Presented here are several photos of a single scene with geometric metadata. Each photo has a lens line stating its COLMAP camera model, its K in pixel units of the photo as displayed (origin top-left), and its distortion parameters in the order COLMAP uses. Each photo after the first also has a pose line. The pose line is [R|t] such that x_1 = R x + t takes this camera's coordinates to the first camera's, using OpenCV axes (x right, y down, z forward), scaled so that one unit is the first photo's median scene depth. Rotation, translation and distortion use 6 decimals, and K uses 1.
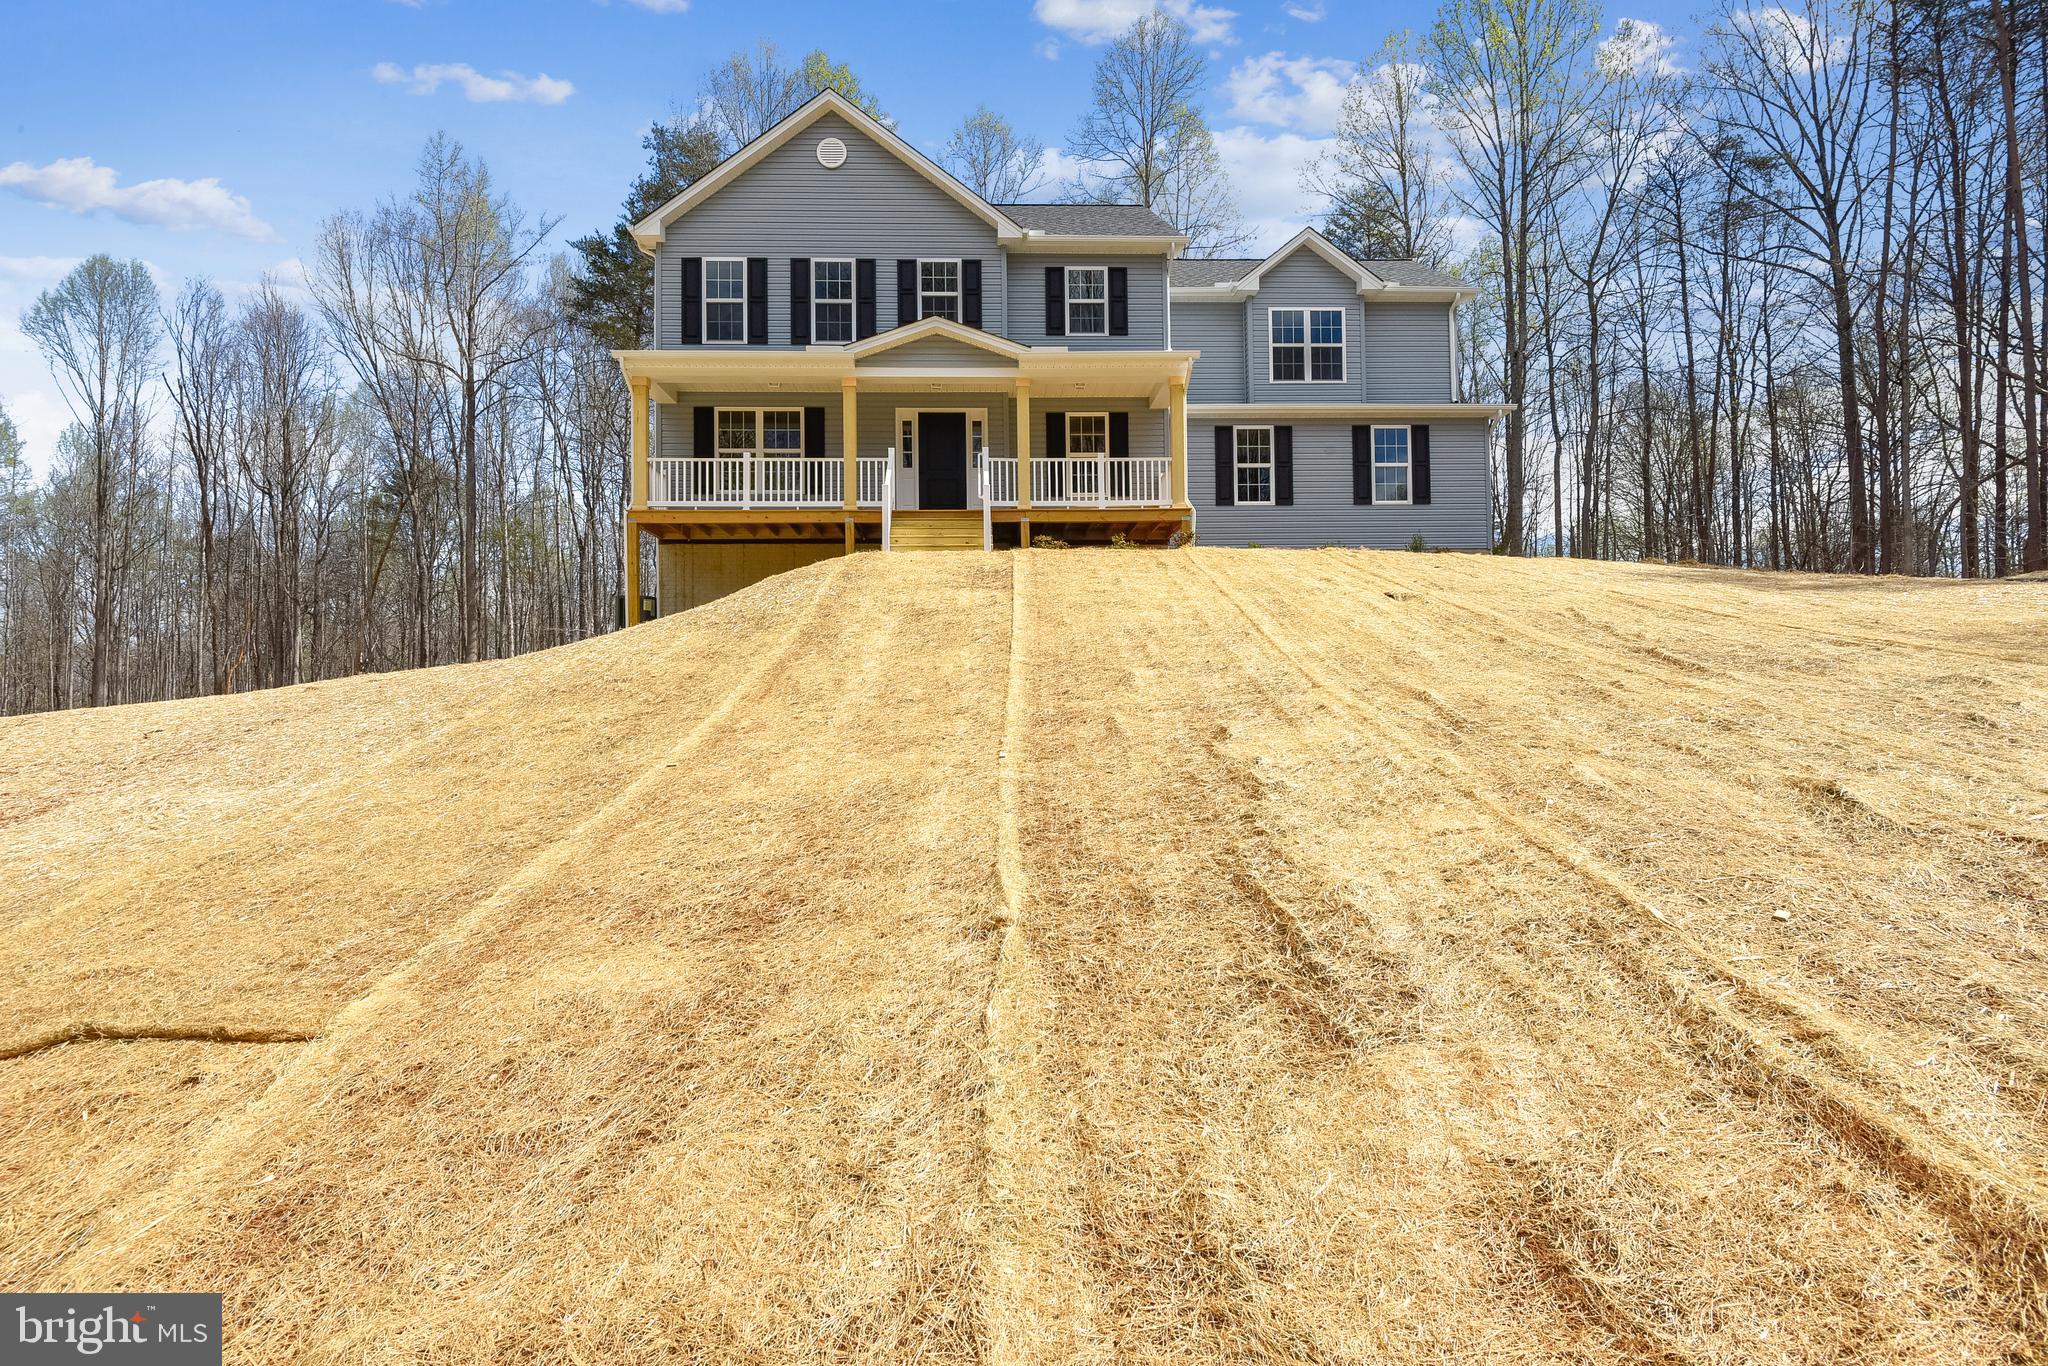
lens RADIAL K [[927.6, 0, 1024.0], [0, 927.6, 683.0], [0, 0, 1]] dist [-0.024583, -0.000109]
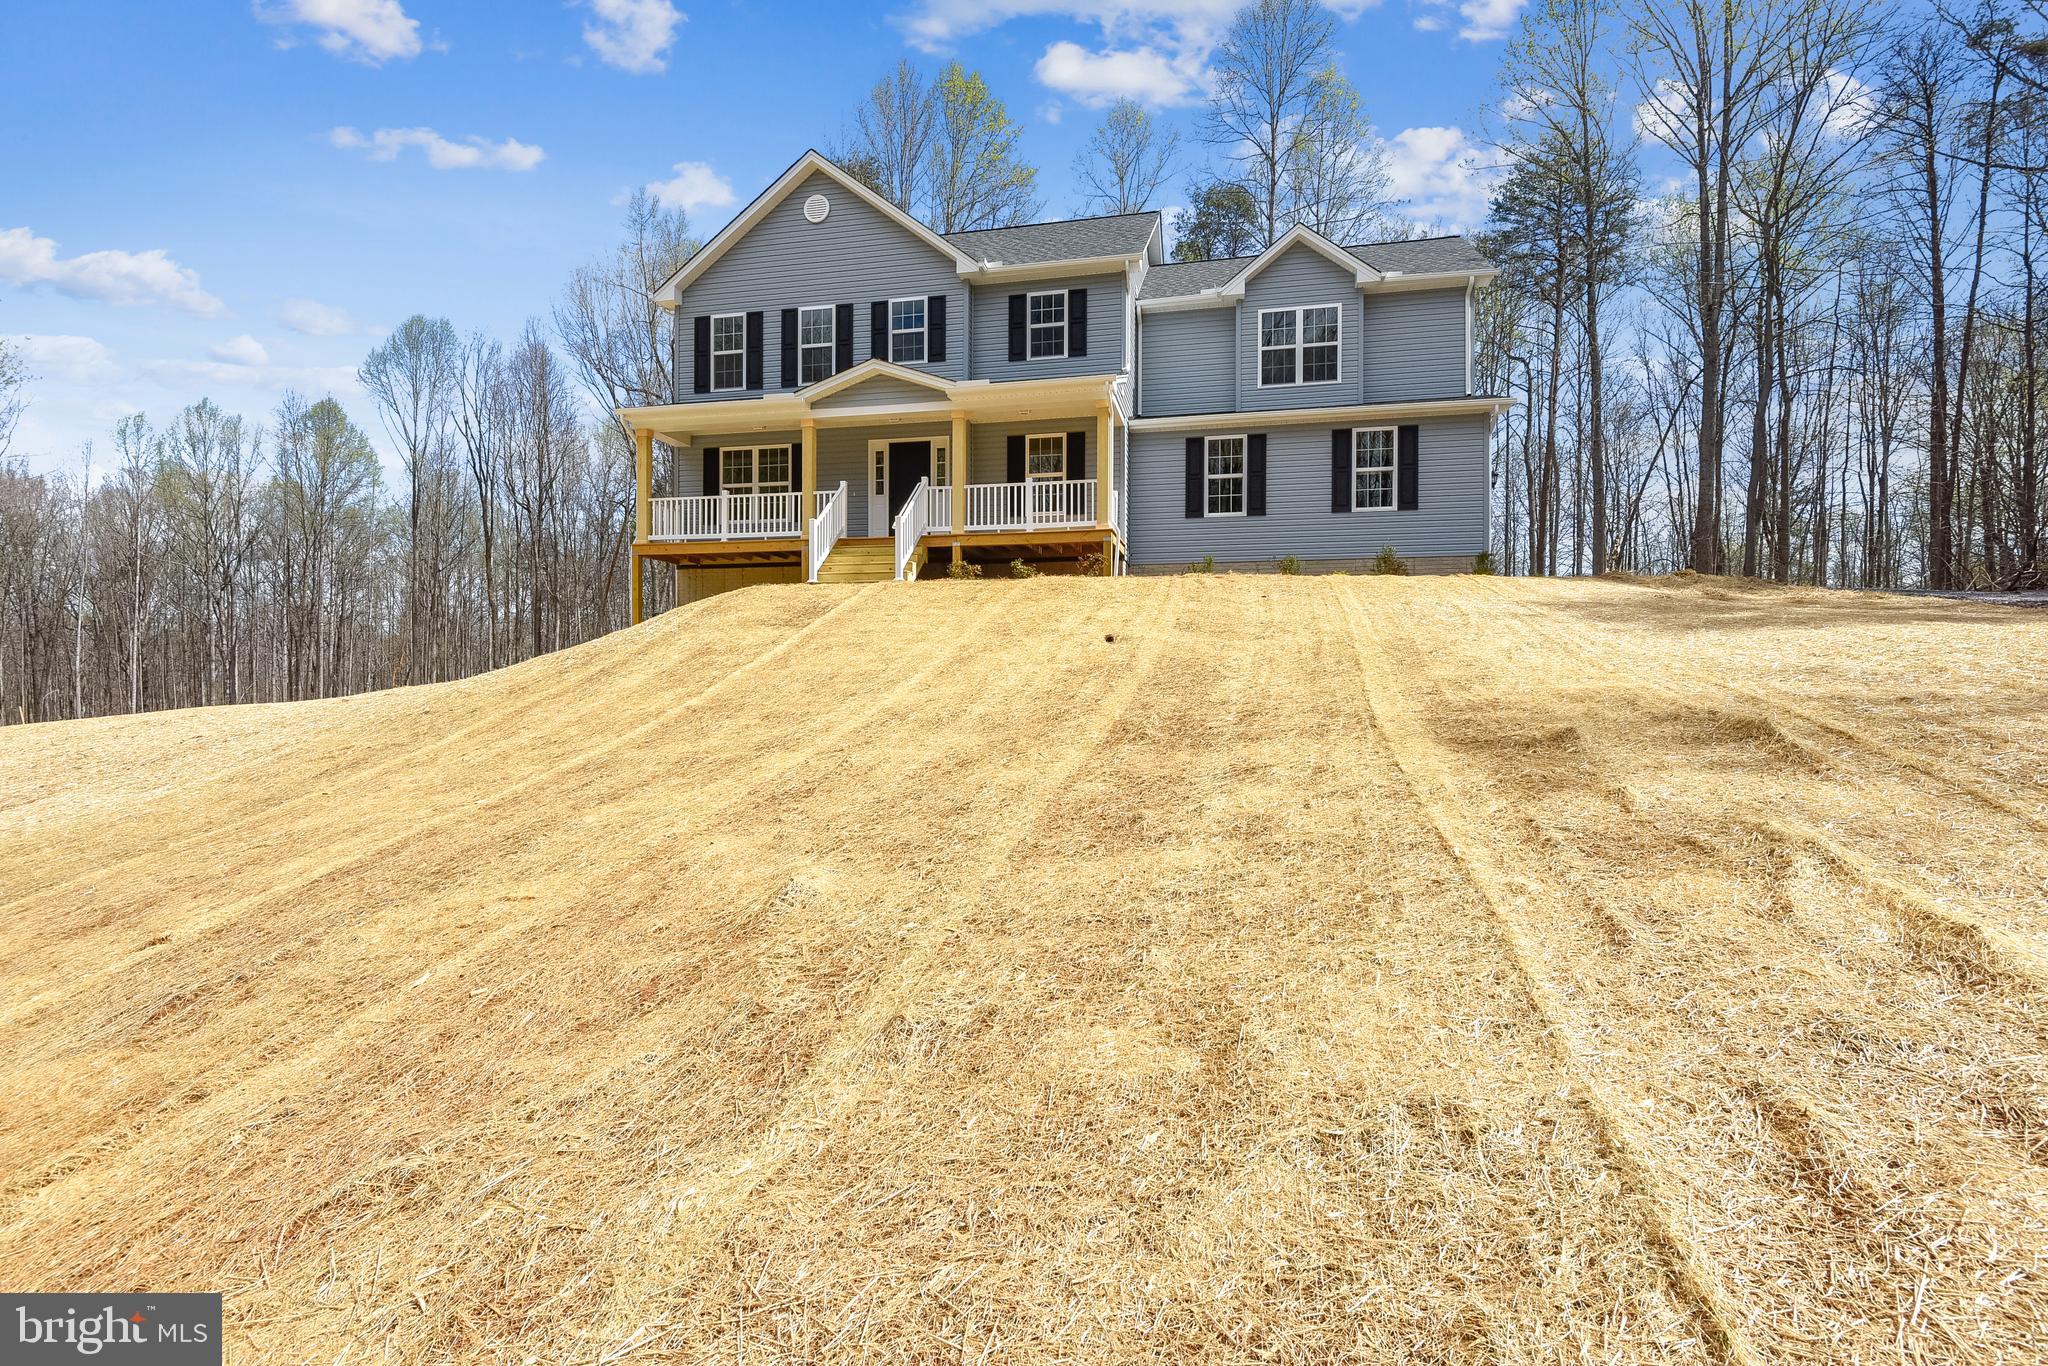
lens RADIAL K [[927.6, 0, 1024.0], [0, 927.6, 683.0], [0, 0, 1]] dist [-0.024583, -0.000109]
pose [[0.968435, 0.014226, -0.248859, 0.305602], [-0.009404, 0.999745, 0.020552, -0.035037], [0.249088, -0.017563, 0.968322, -0.012364]]
